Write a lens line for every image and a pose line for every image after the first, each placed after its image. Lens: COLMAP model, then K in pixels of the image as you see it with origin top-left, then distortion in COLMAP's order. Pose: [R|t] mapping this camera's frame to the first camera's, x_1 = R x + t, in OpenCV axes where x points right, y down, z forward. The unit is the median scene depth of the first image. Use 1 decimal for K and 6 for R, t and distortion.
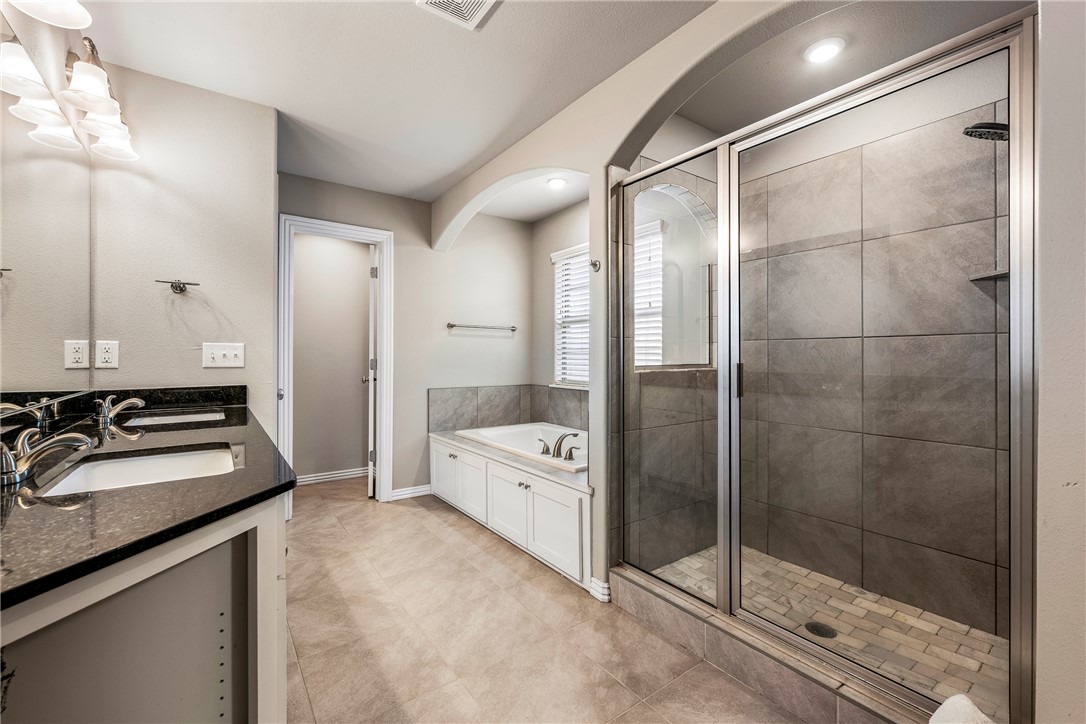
lens RADIAL K [[464.0, 0, 547.2], [0, 464.0, 361.1], [0, 0, 1]] dist [0.004980, 0.000715]
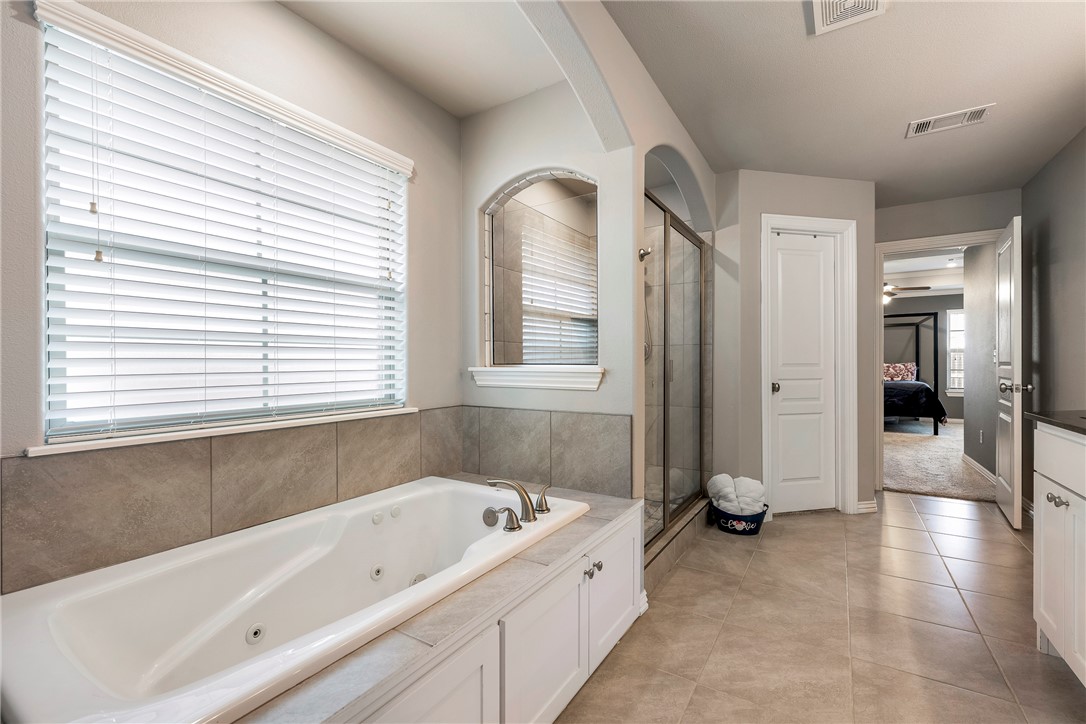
lens RADIAL K [[464.0, 0, 548.0], [0, 464.0, 363.0], [0, 0, 1]] dist [0.004980, 0.000715]
pose [[-0.380563, 0.003104, 0.924750, -0.777696], [0.002538, 0.999994, -0.002312, 0.014829], [-0.924752, 0.001467, -0.380568, 1.742030]]
